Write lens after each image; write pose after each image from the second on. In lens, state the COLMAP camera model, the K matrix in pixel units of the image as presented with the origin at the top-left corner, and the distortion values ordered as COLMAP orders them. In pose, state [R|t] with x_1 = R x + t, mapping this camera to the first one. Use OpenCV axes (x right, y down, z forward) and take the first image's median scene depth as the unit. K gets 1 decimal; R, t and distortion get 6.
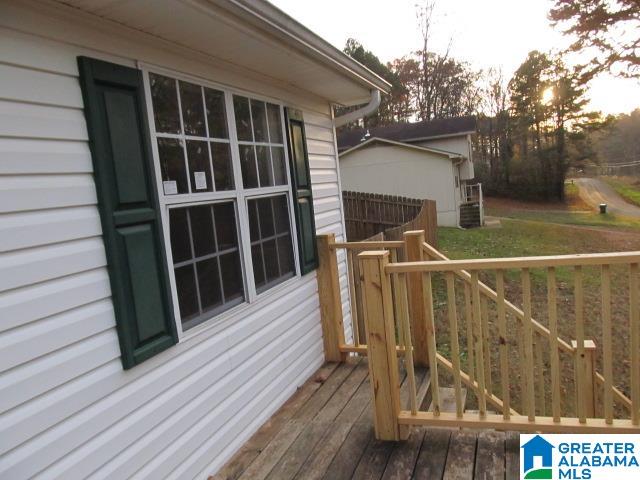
lens RADIAL K [[518.5, 0, 320.0], [0, 518.5, 240.0], [0, 0, 1]] dist [-0.050154, 0.004582]
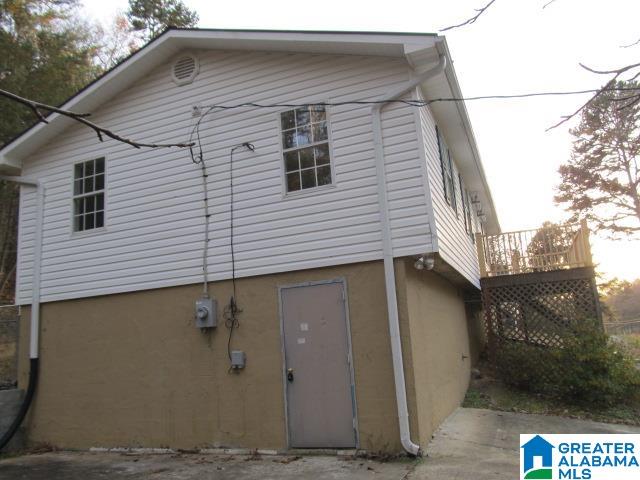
lens RADIAL K [[518.5, 0, 320.0], [0, 518.5, 240.0], [0, 0, 1]] dist [-0.050154, 0.004582]
pose [[0.998539, 0.033340, -0.042523, -0.170716], [-0.044617, 0.952643, -0.300799, 0.159950], [0.030480, 0.302257, 0.952739, -0.426654]]
